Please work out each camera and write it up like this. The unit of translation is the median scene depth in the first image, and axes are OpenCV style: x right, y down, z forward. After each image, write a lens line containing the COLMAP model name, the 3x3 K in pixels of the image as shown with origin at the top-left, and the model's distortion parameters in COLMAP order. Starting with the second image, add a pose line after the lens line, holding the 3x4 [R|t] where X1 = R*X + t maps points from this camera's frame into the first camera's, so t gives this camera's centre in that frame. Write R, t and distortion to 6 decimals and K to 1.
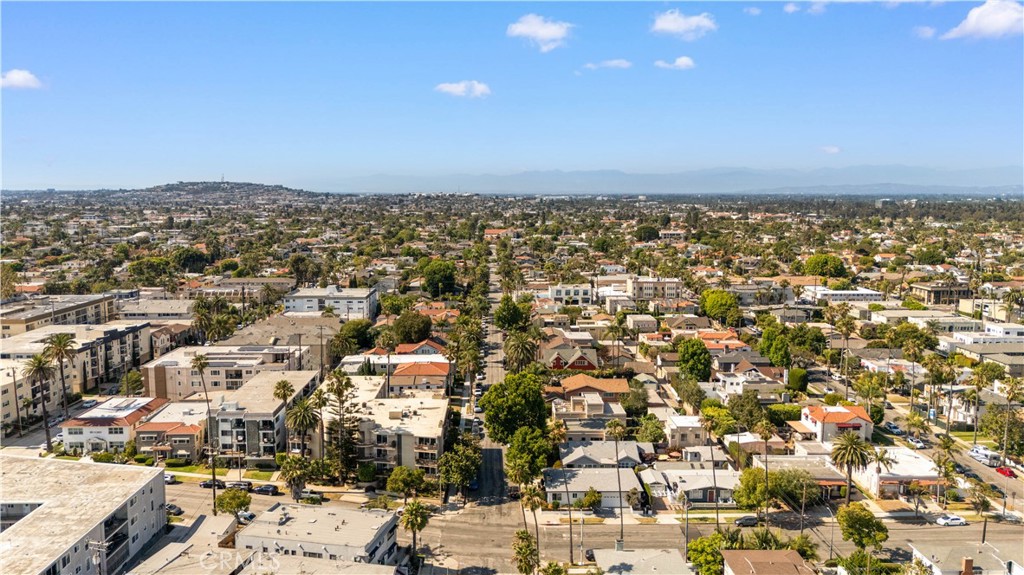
lens RADIAL K [[754.0, 0, 512.0], [0, 754.0, 287.5], [0, 0, 1]] dist [0.024843, -0.000219]
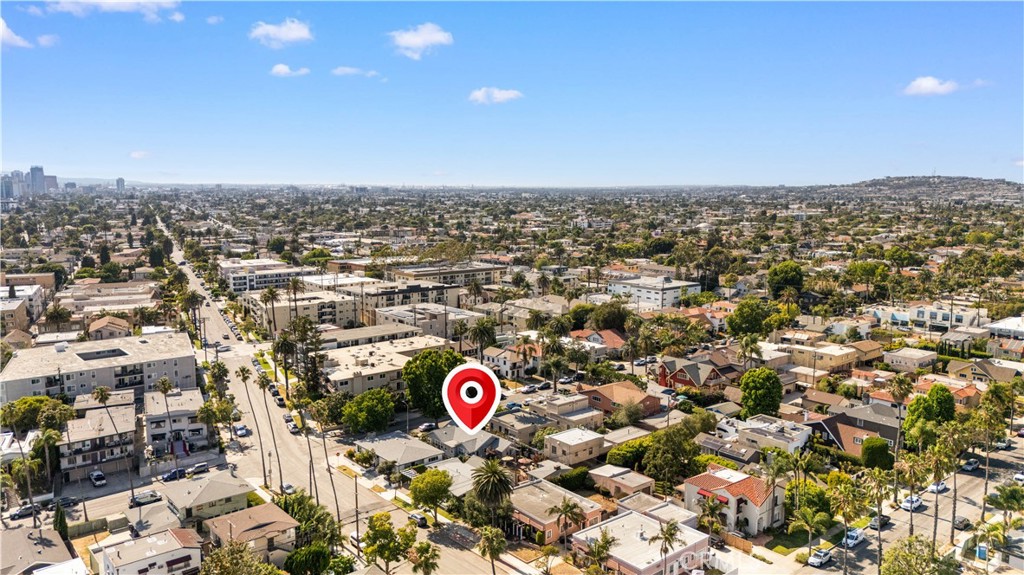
lens RADIAL K [[754.0, 0, 512.0], [0, 754.0, 287.5], [0, 0, 1]] dist [0.024843, -0.000219]
pose [[0.623468, 0.103306, -0.774993, 0.413324], [-0.098609, 0.993707, 0.053131, -0.021553], [0.775605, 0.043296, 0.629732, 0.166434]]
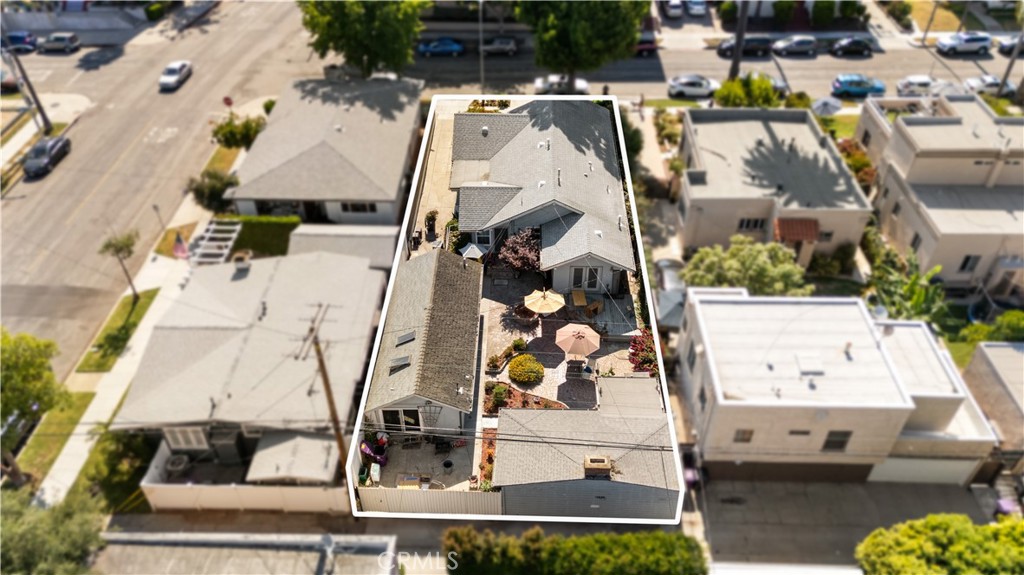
lens RADIAL K [[754.0, 0, 512.0], [0, 754.0, 287.5], [0, 0, 1]] dist [0.024843, -0.000219]
pose [[-0.052224, 0.657678, -0.751487, 0.182118], [-0.123291, 0.742511, 0.658390, 0.013809], [0.990995, 0.127035, 0.042308, 0.428682]]
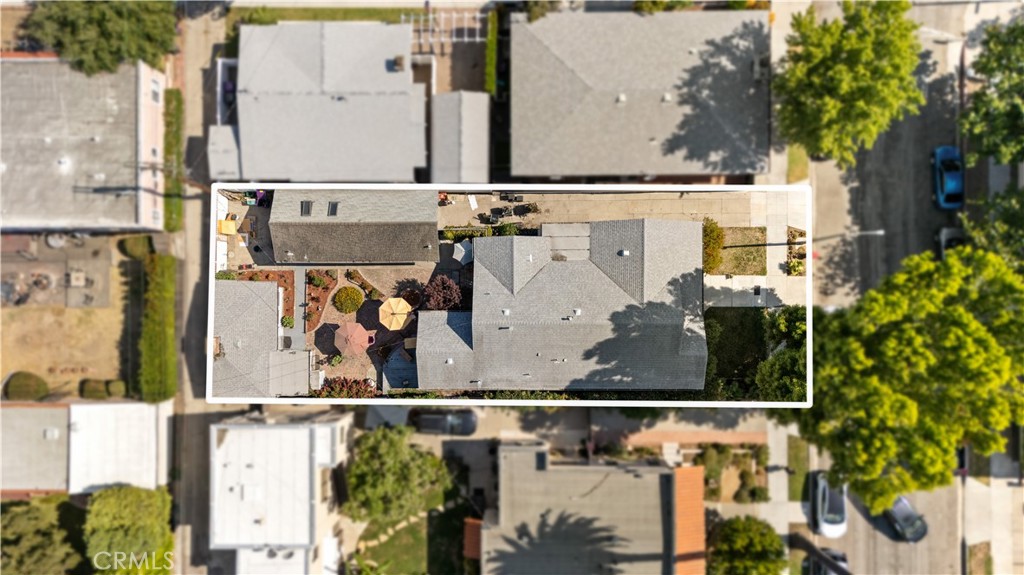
lens RADIAL K [[754.0, 0, 512.0], [0, 754.0, 287.5], [0, 0, 1]] dist [0.024843, -0.000219]
pose [[-0.999538, -0.027692, 0.012566, 0.061040], [0.015368, -0.103426, 0.994518, -0.057405], [-0.026241, 0.994252, 0.103804, 0.417283]]
